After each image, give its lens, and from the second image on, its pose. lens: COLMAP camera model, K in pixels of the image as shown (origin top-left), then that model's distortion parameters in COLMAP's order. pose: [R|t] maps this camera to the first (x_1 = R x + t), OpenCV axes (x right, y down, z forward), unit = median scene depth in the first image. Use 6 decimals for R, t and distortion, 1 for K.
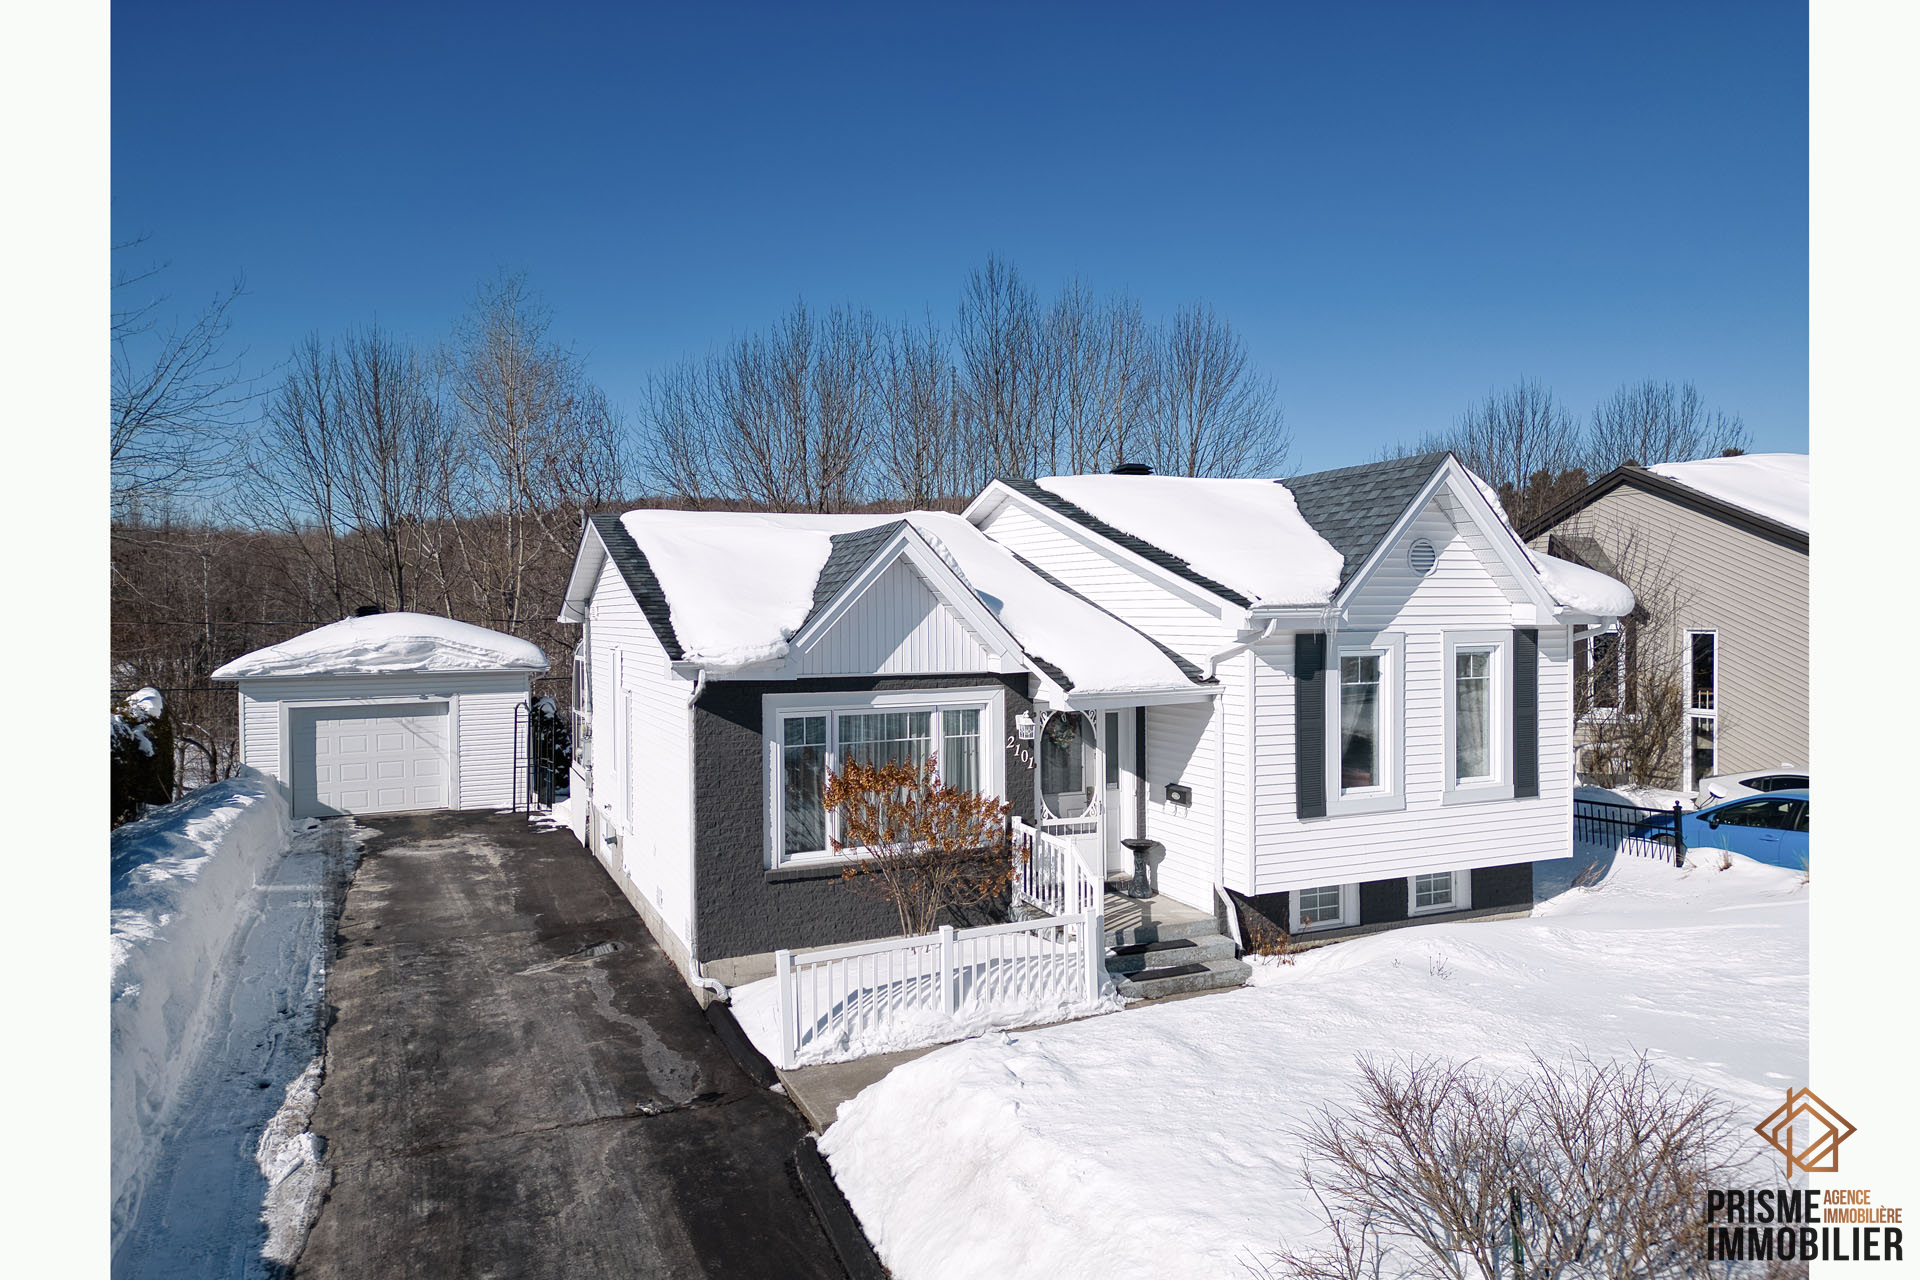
lens RADIAL K [[1192.6, 0, 959.5], [0, 1192.6, 632.4], [0, 0, 1]] dist [0.073123, -0.064090]
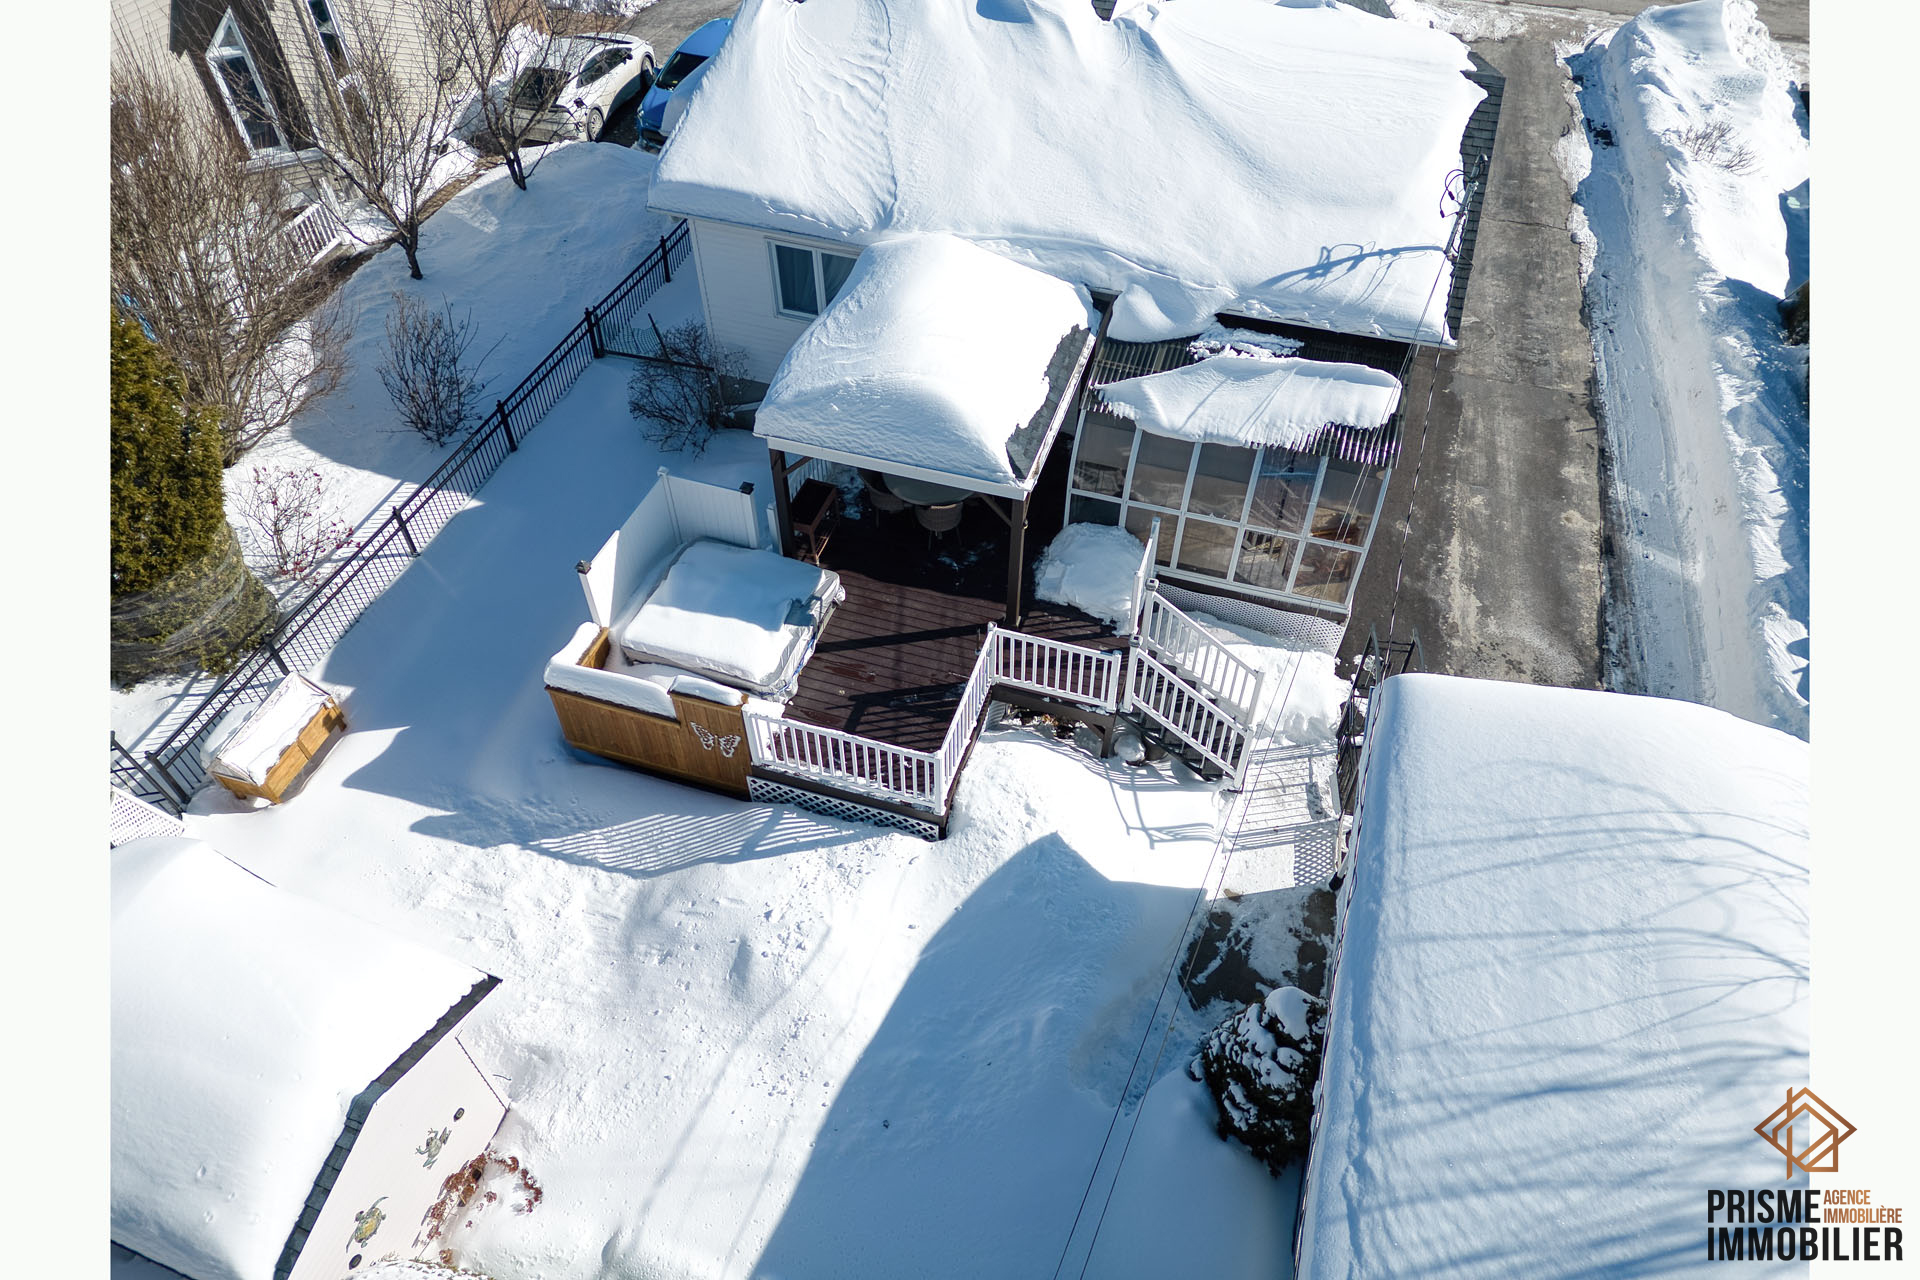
lens RADIAL K [[1216.5, 0, 952.3], [0, 1216.5, 636.6], [0, 0, 1]] dist [0.073595, -0.063937]
pose [[-0.741323, -0.488031, 0.460724, -0.831788], [0.015611, 0.673747, 0.738797, -0.684519], [-0.670967, 0.554879, -0.491846, 2.584413]]
